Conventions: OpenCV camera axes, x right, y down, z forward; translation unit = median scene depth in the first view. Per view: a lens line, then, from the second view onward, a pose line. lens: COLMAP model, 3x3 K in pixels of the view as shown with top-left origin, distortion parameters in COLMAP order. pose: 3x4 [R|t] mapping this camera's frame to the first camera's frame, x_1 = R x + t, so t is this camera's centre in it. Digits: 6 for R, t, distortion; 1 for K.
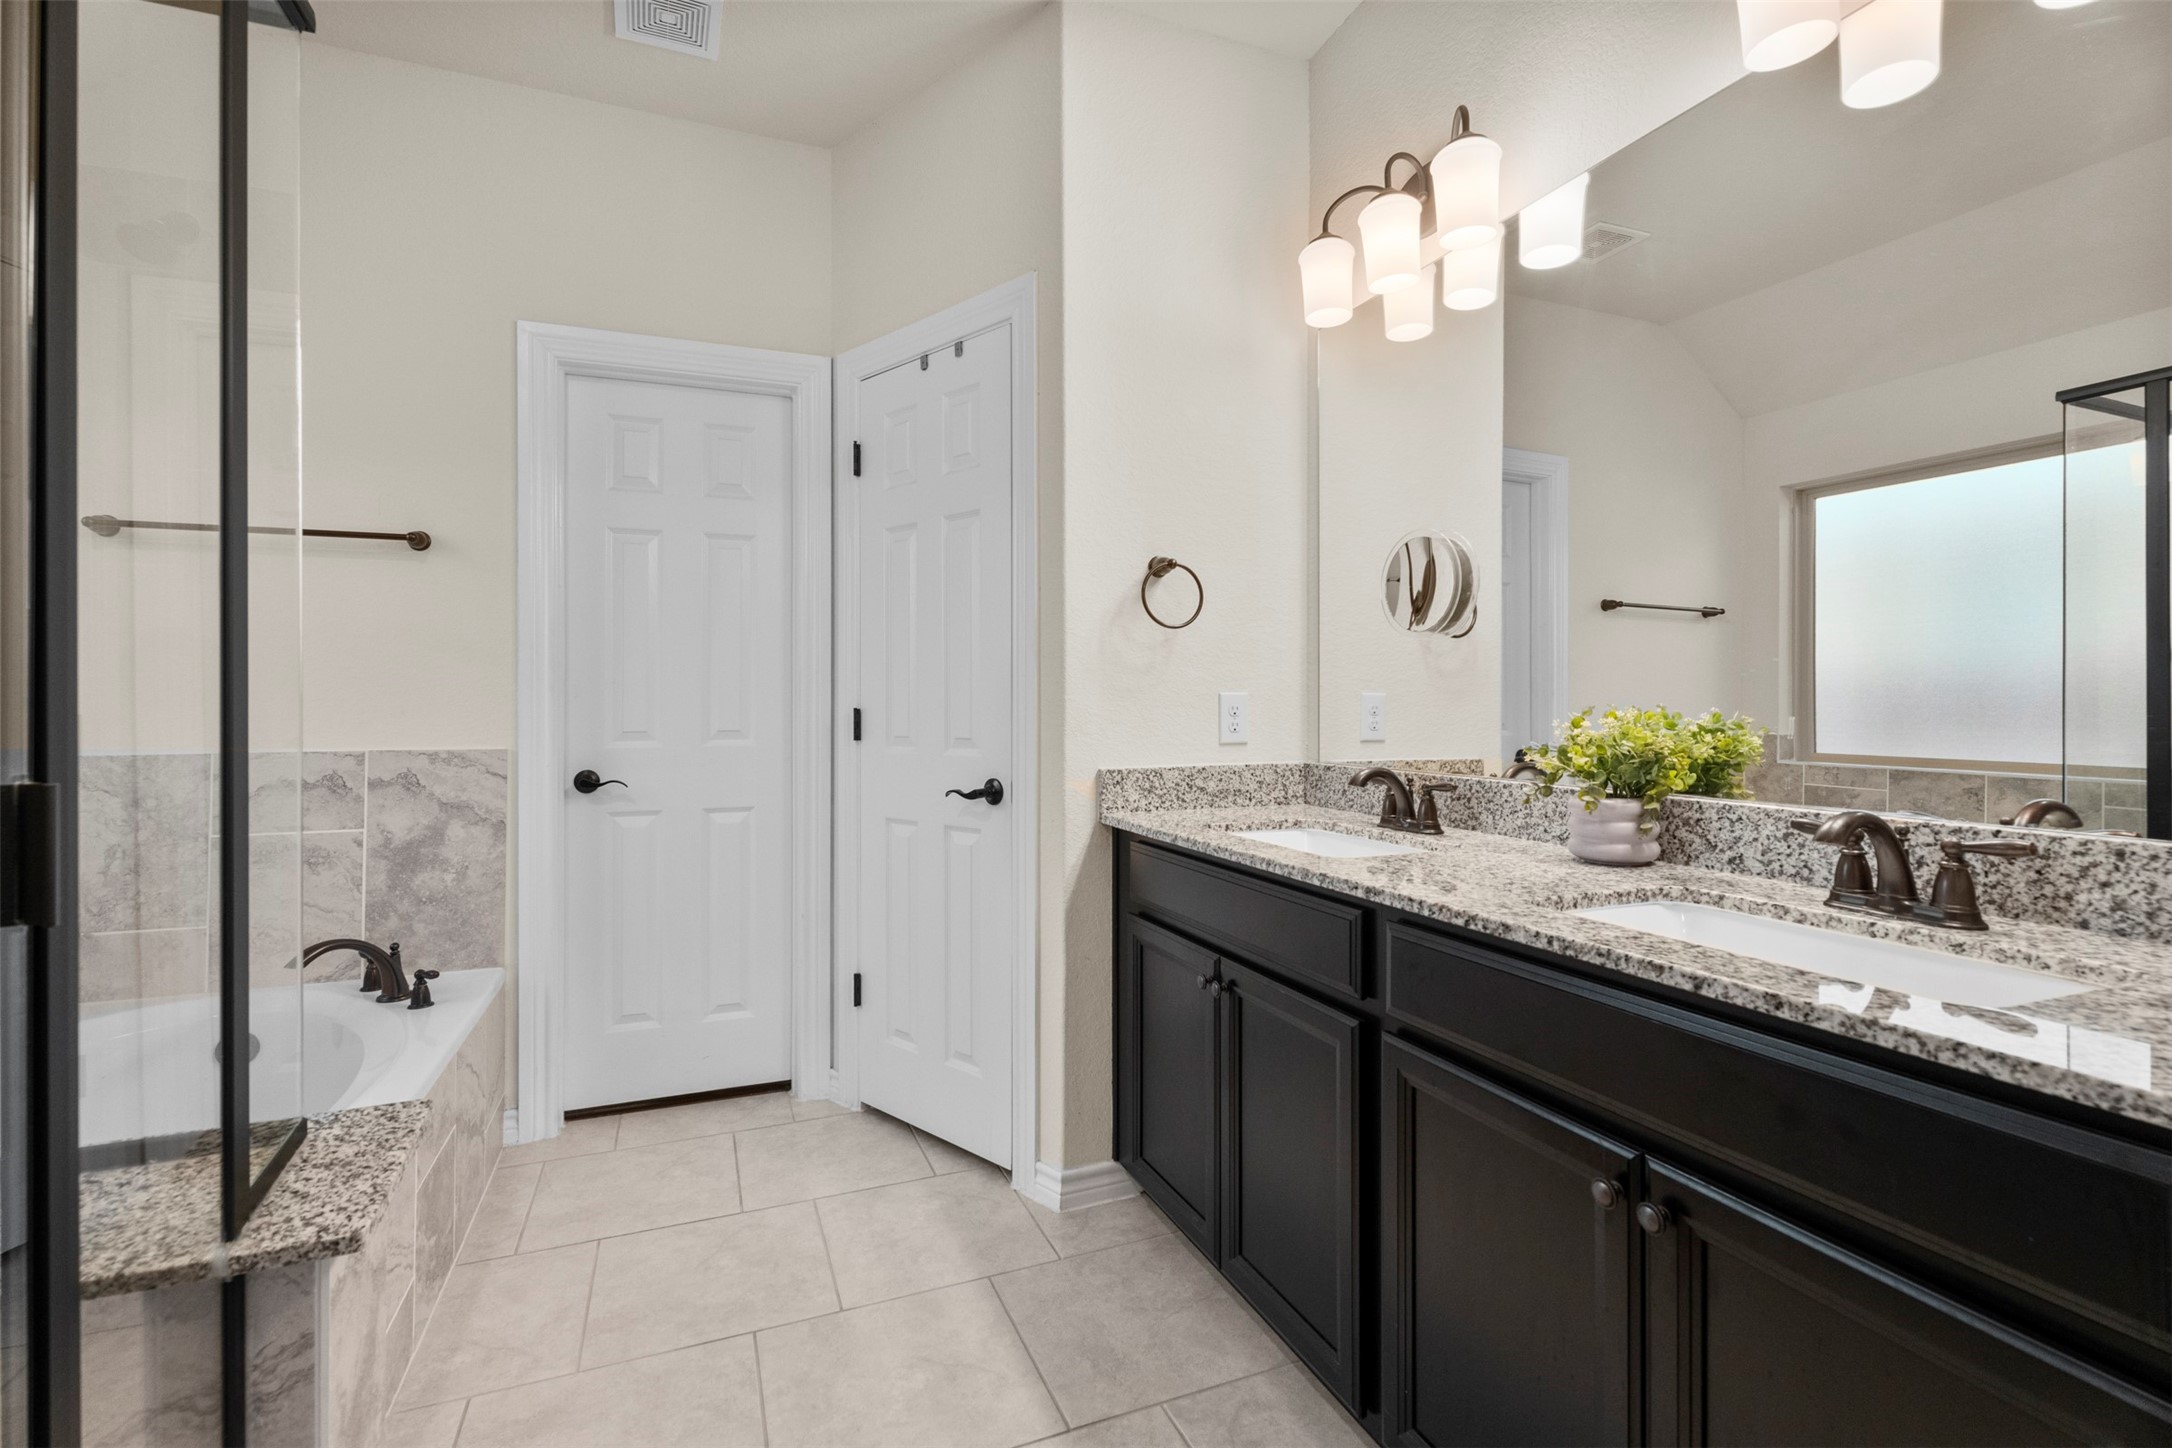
lens RADIAL K [[971.8, 0, 1087.0], [0, 971.8, 707.3], [0, 0, 1]] dist [0.001674, -0.001017]
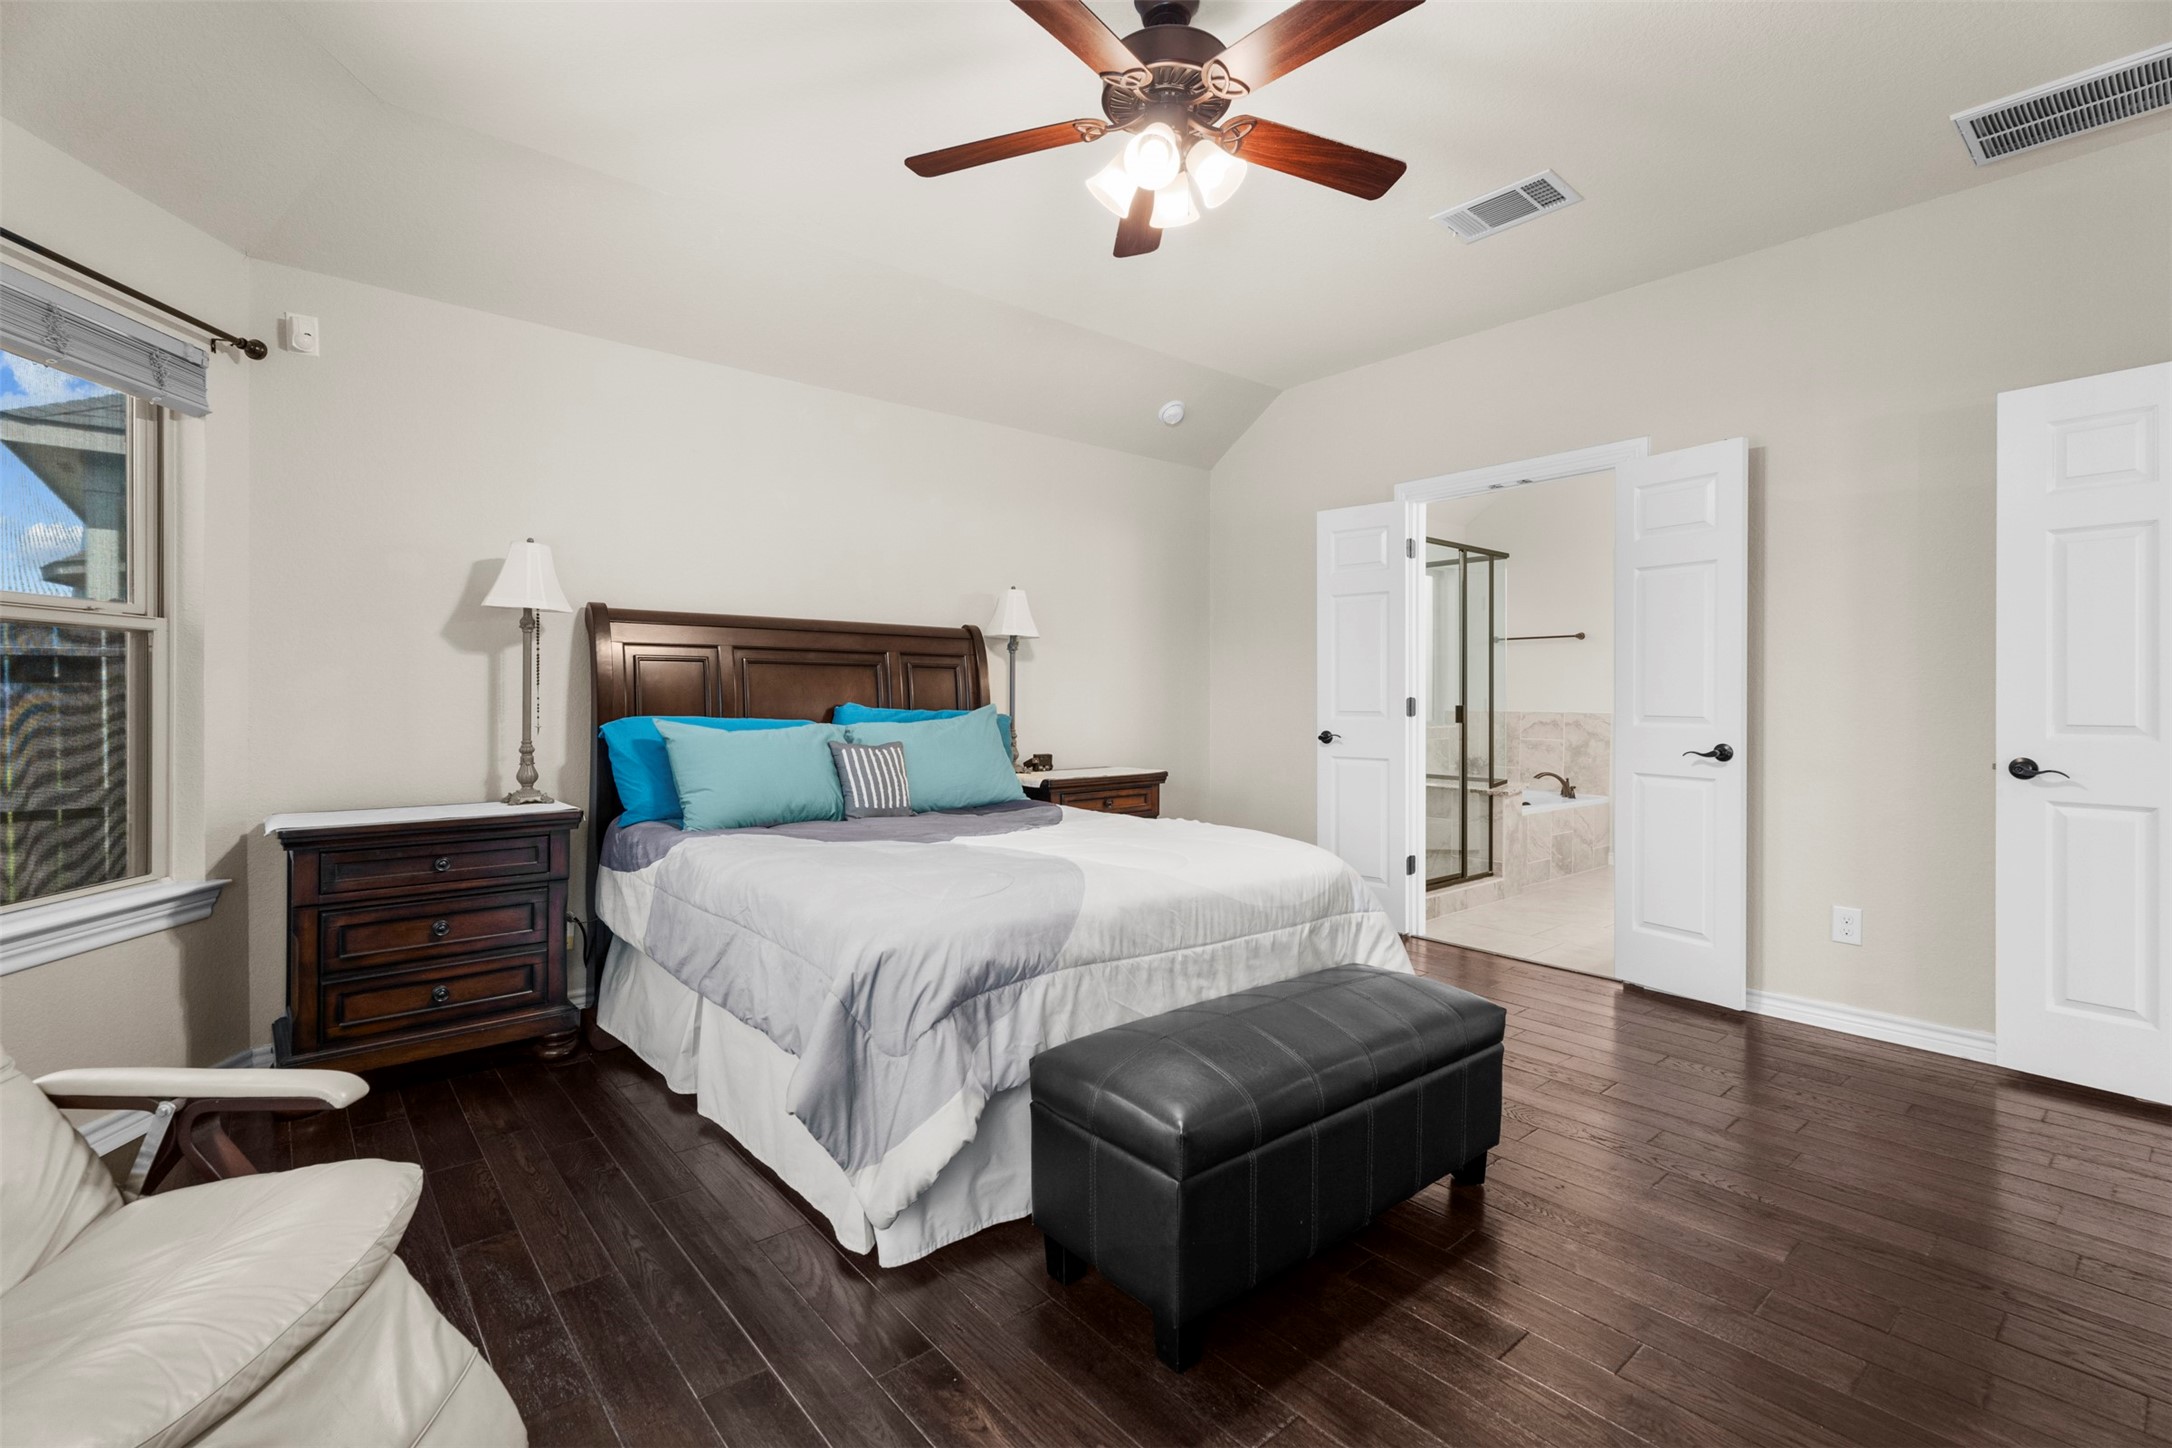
lens RADIAL K [[971.8, 0, 1087.0], [0, 971.8, 707.3], [0, 0, 1]] dist [0.001674, -0.001017]
pose [[0.321416, 0.004629, -0.946927, 1.461427], [-0.001457, 0.999989, 0.004394, 0.019388], [0.946937, -0.000033, 0.321419, -1.197976]]
